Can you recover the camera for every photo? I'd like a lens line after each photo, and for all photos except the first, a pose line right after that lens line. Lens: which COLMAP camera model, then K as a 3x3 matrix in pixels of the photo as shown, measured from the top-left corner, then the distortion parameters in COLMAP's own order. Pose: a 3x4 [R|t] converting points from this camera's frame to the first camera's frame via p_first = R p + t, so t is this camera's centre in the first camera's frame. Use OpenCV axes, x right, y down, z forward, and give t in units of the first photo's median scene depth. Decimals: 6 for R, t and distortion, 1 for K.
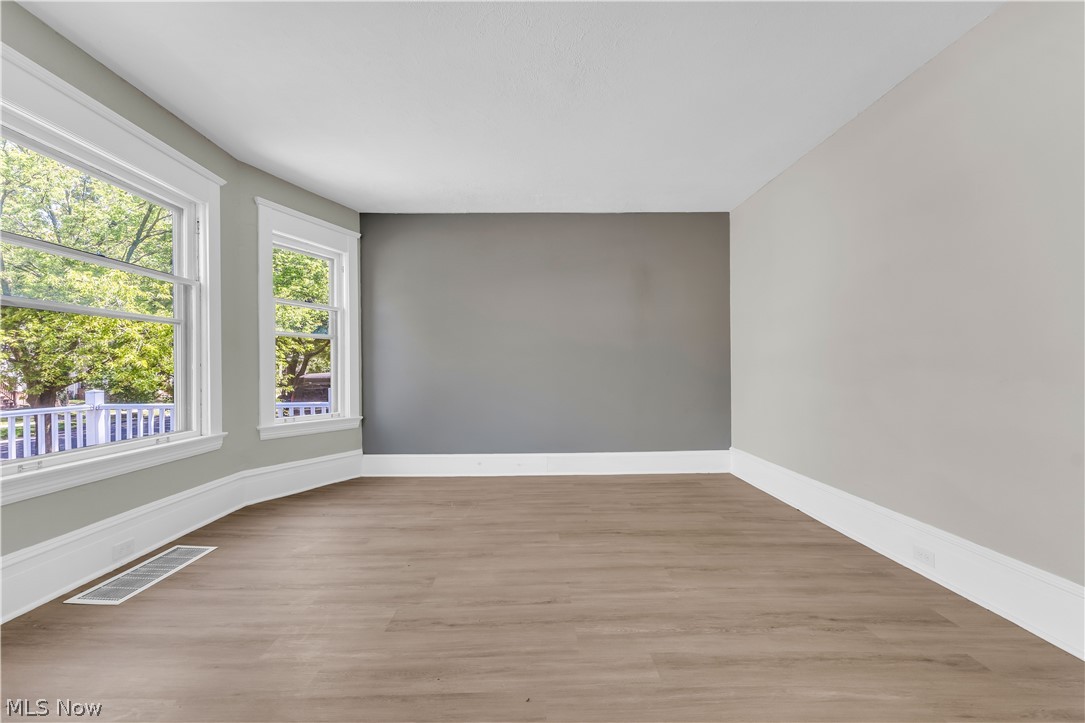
lens RADIAL K [[438.7, 0, 538.8], [0, 438.7, 367.3], [0, 0, 1]] dist [-0.000118, -0.000008]
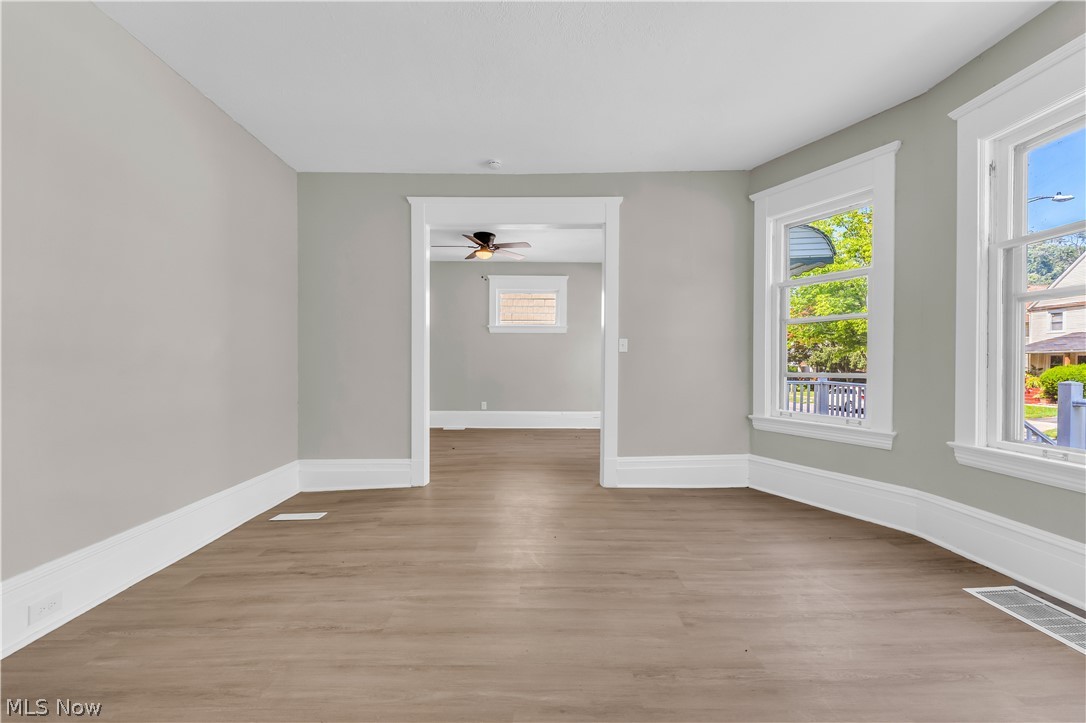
lens RADIAL K [[429.2, 0, 540.4], [0, 429.2, 366.2], [0, 0, 1]] dist [-0.000108, -0.000008]
pose [[-0.999971, 0.003738, 0.006646, 0.015957], [0.003806, 0.999940, 0.010255, 0.007423], [-0.006607, 0.010280, -0.999925, 1.983781]]
